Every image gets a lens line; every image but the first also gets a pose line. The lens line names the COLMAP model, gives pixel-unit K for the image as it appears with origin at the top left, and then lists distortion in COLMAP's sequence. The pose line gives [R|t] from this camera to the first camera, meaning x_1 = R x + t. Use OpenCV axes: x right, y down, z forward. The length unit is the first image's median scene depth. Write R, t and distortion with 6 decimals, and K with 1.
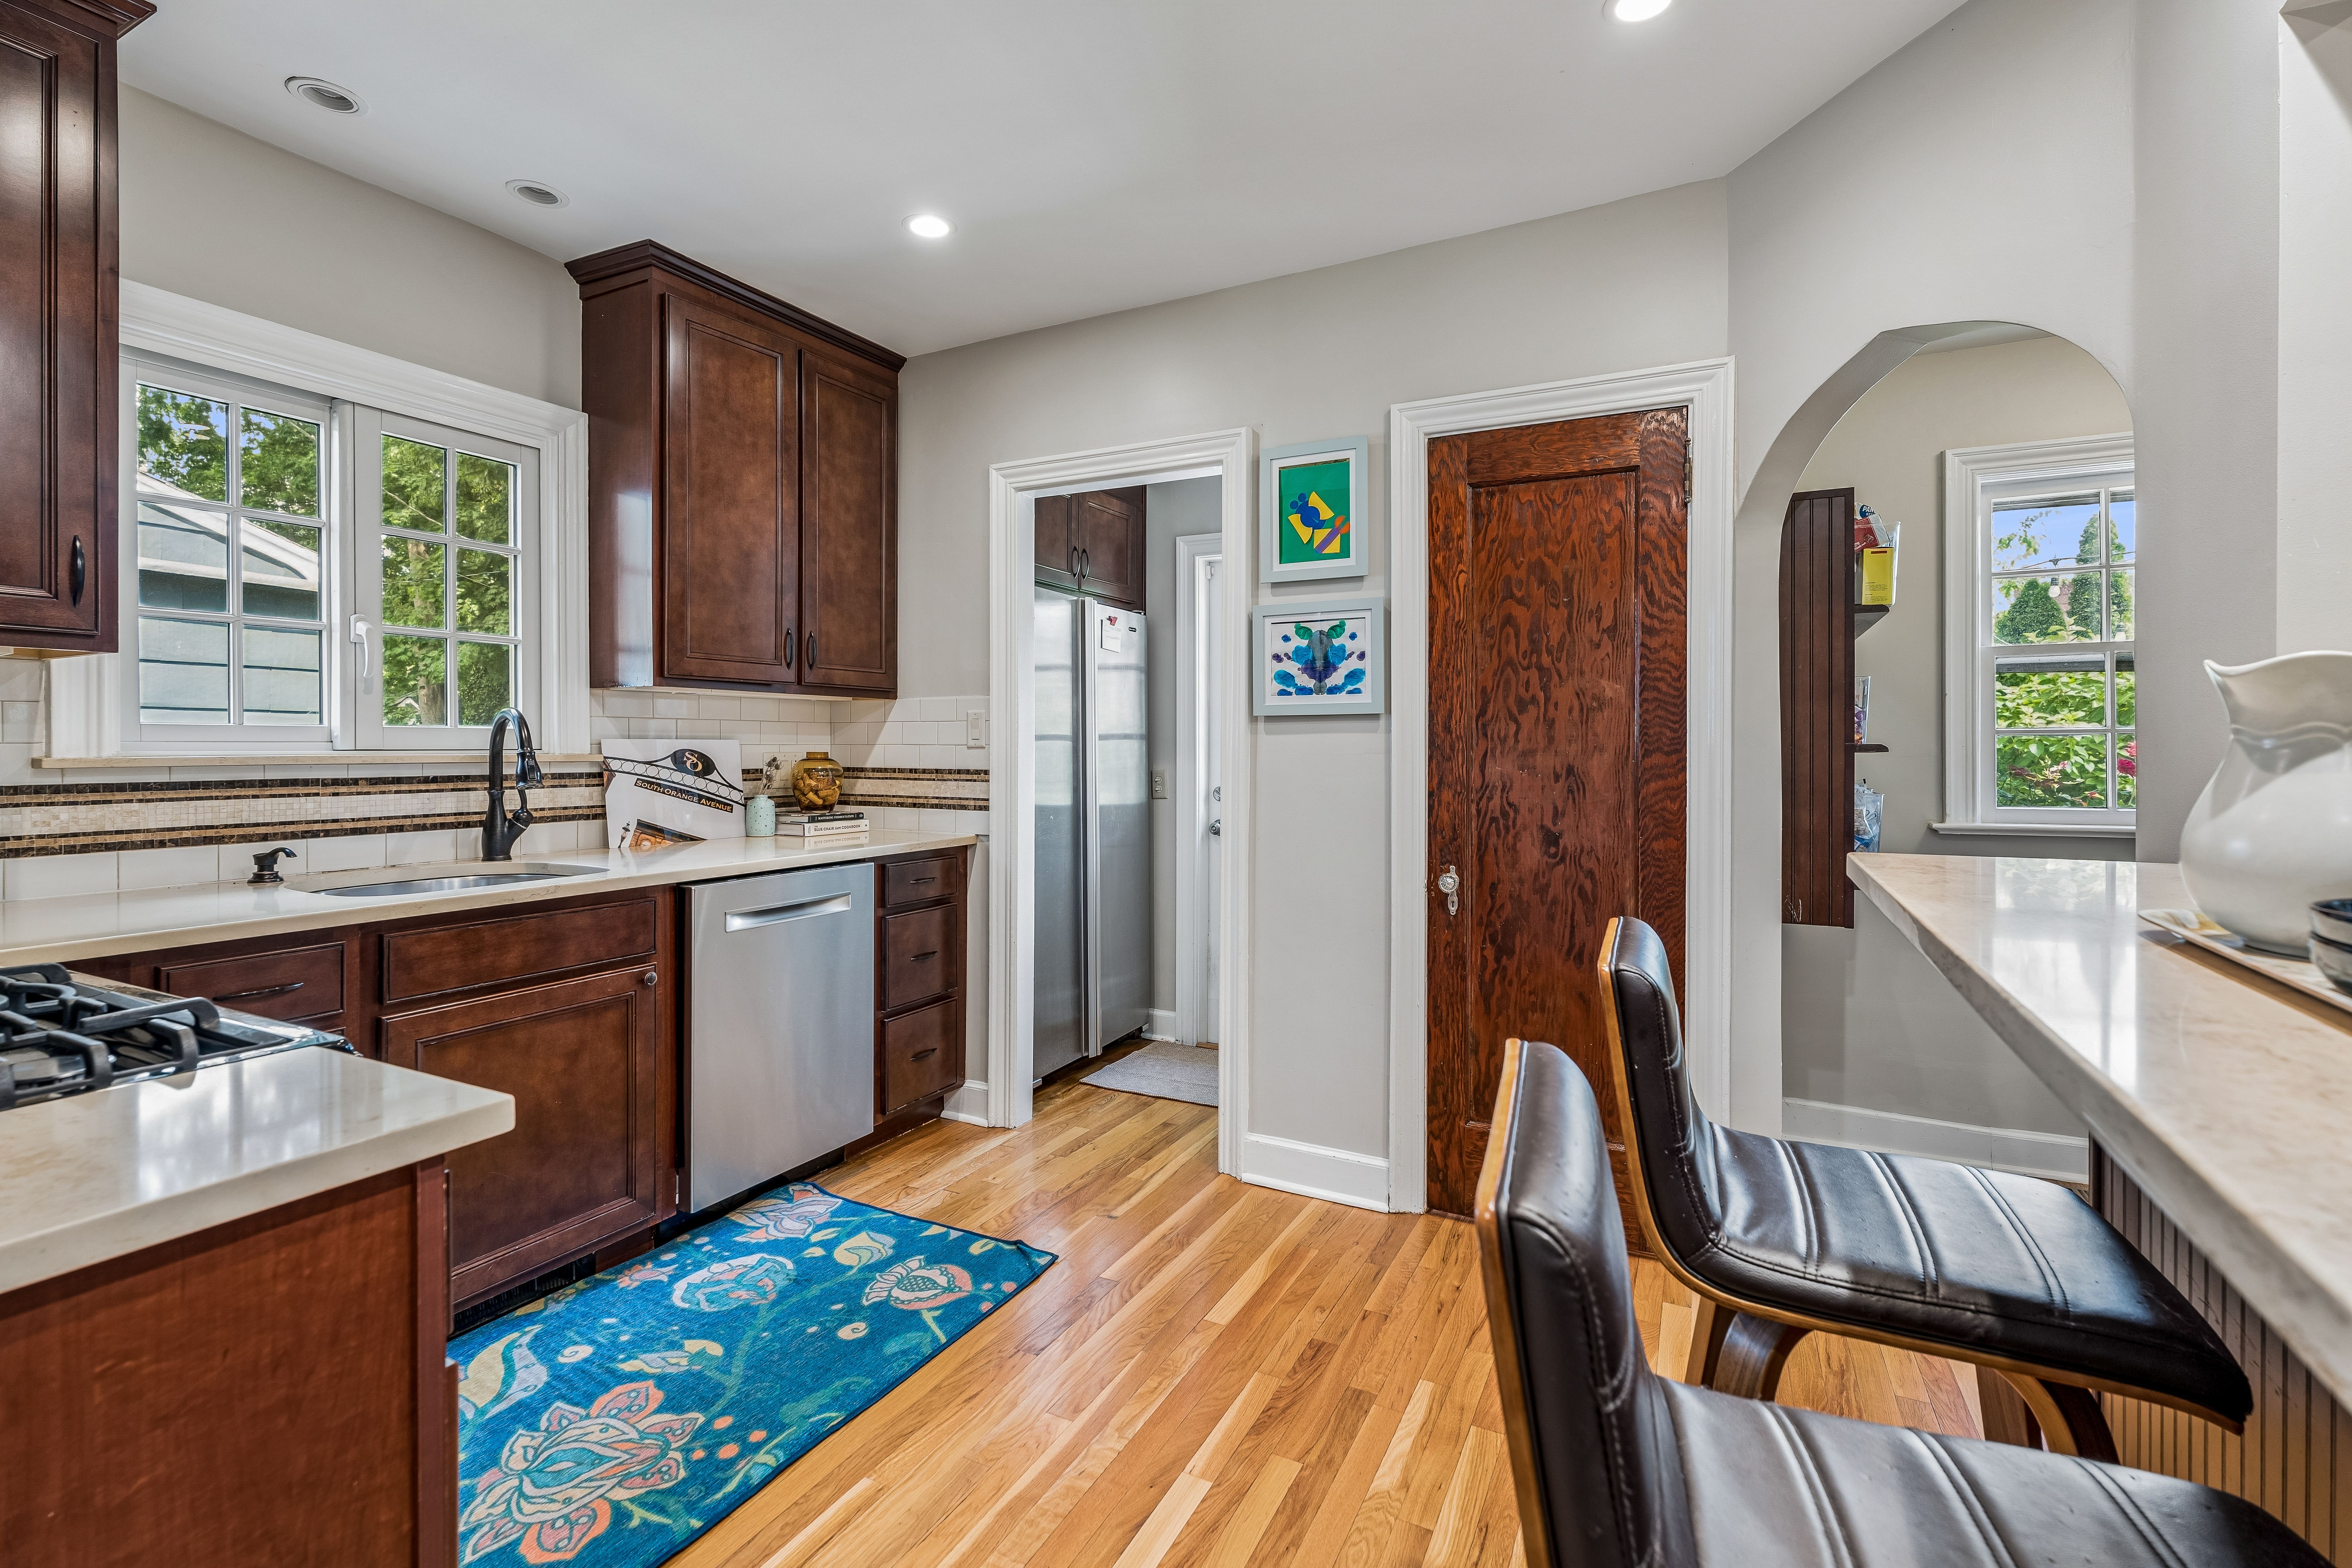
lens RADIAL K [[1062.3, 0, 1167.1], [0, 1062.3, 746.7], [0, 0, 1]] dist [0.002676, -0.001346]
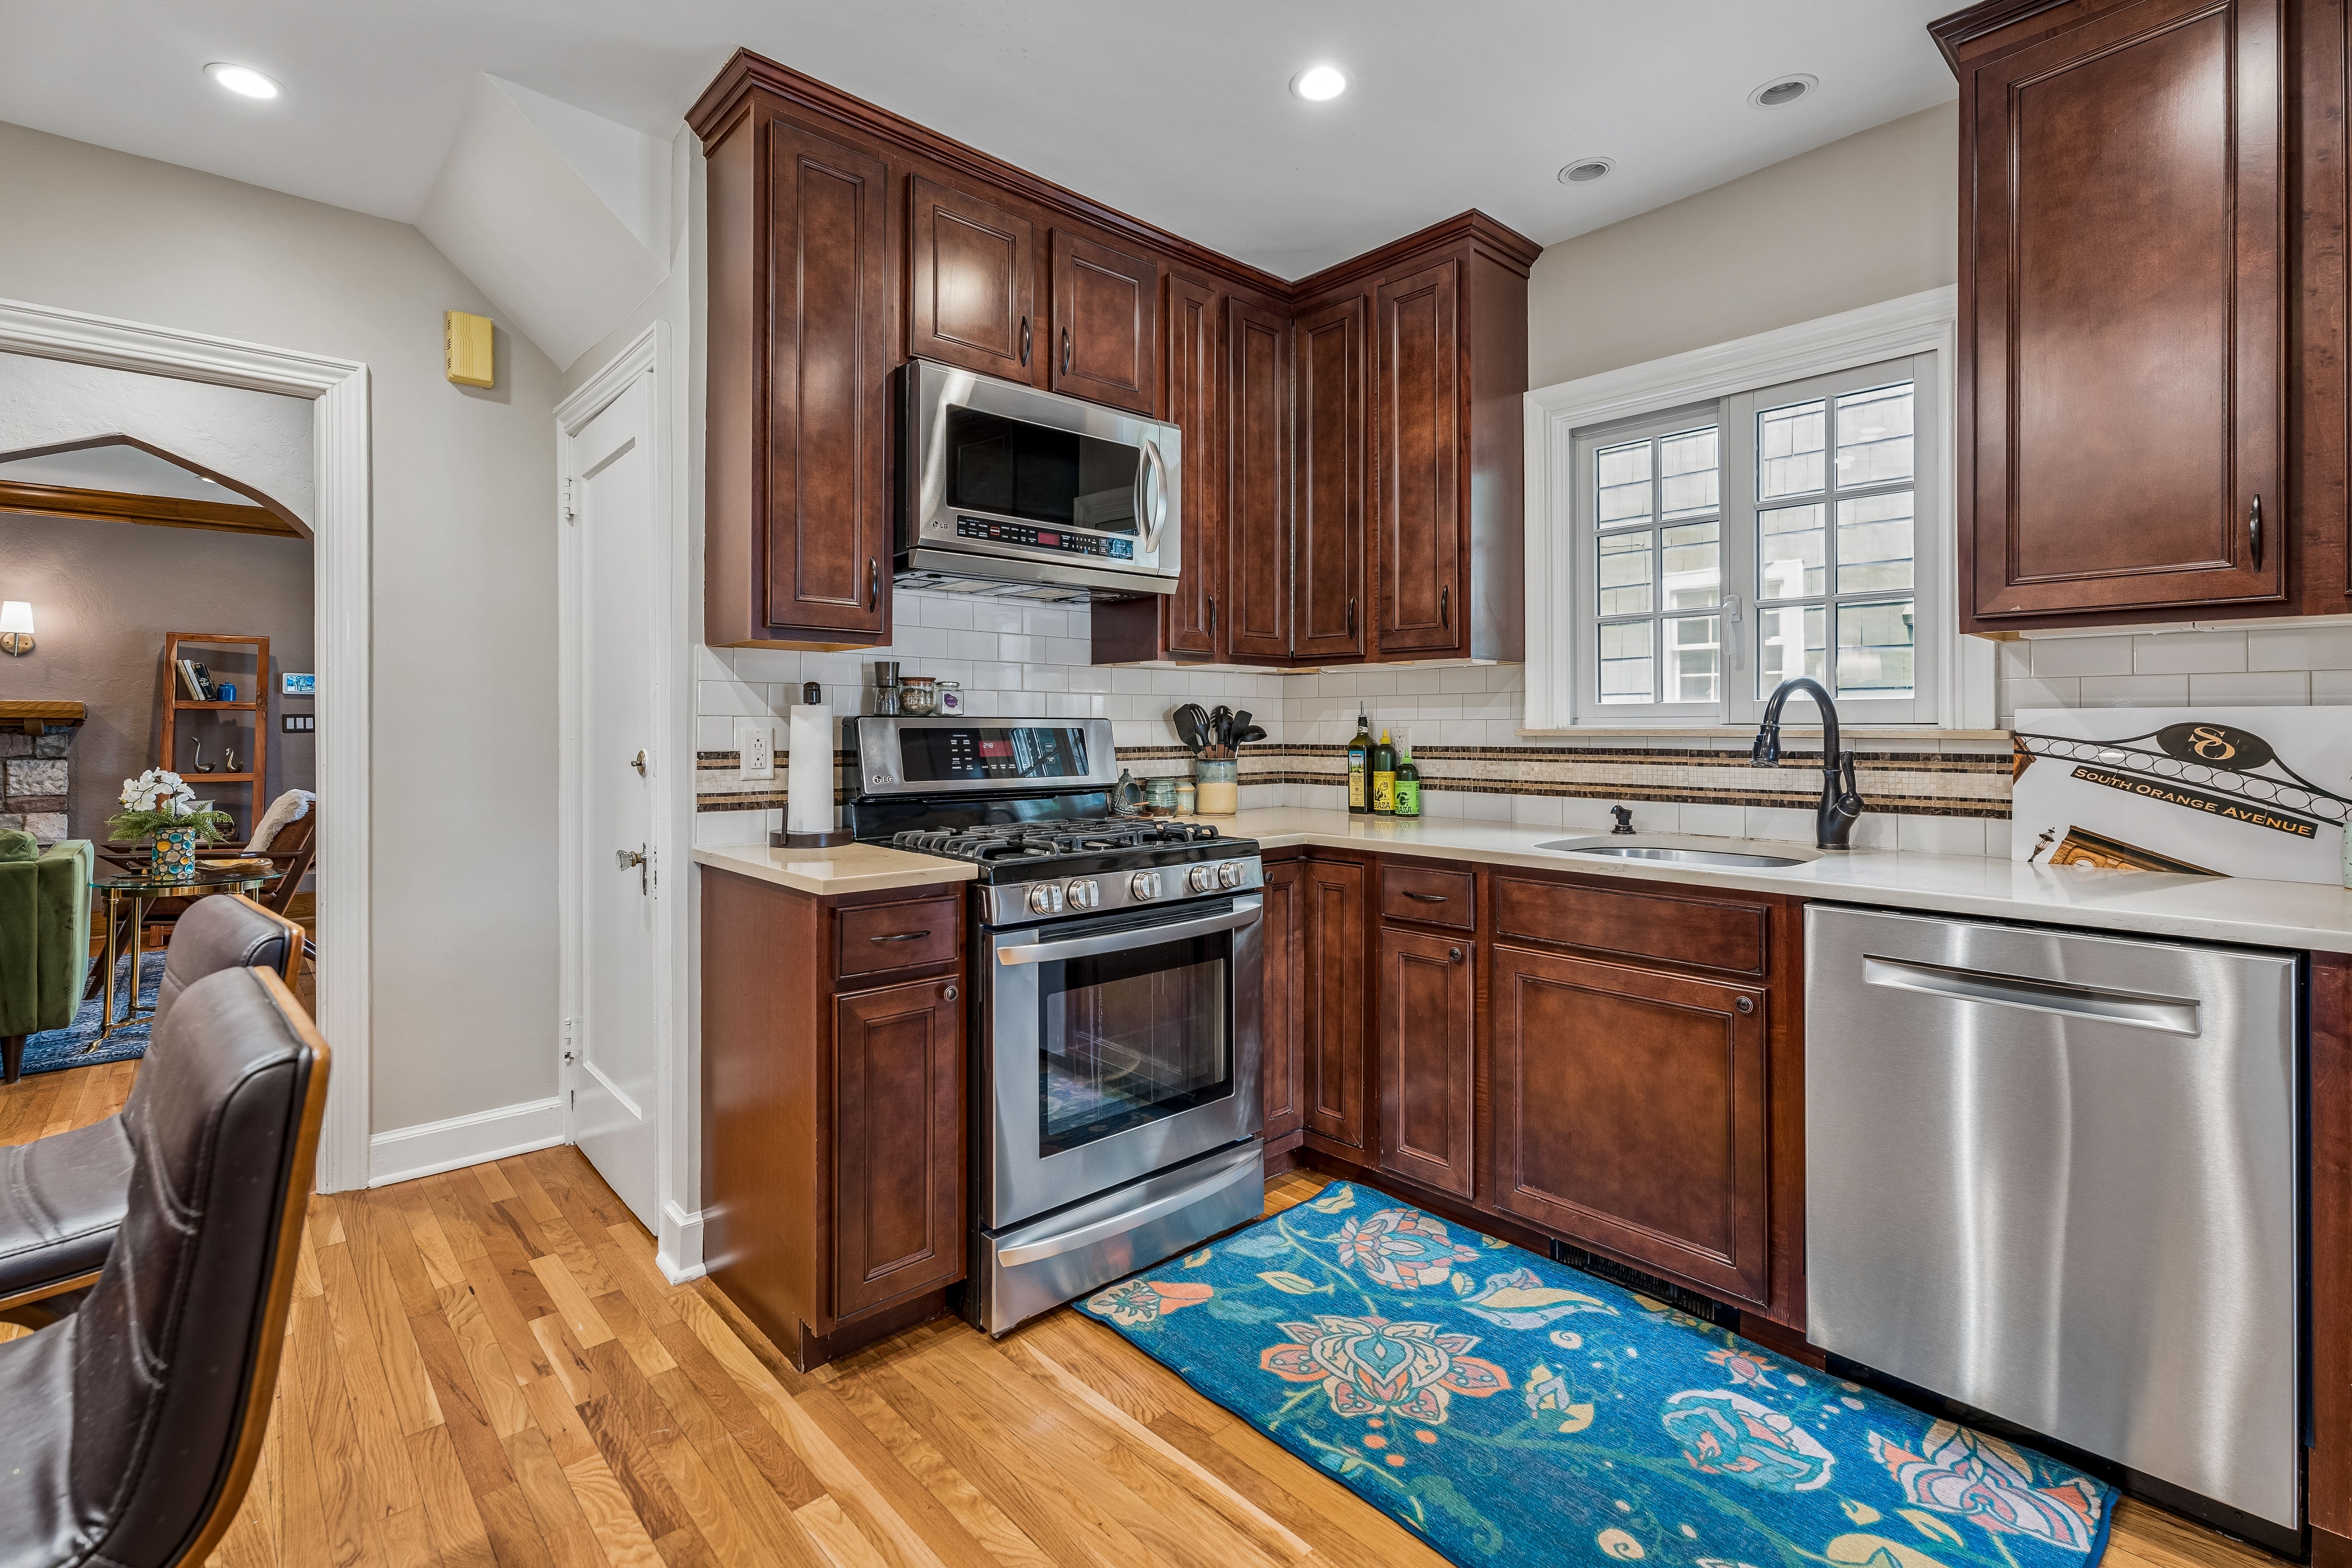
lens RADIAL K [[1062.3, 0, 1185.3], [0, 1062.3, 721.9], [0, 0, 1]] dist [0.002676, -0.001346]
pose [[-0.336652, -0.006496, -0.941607, 0.428199], [-0.001623, 0.999979, -0.006318, 0.008891], [0.941628, -0.000598, -0.336656, 0.883408]]
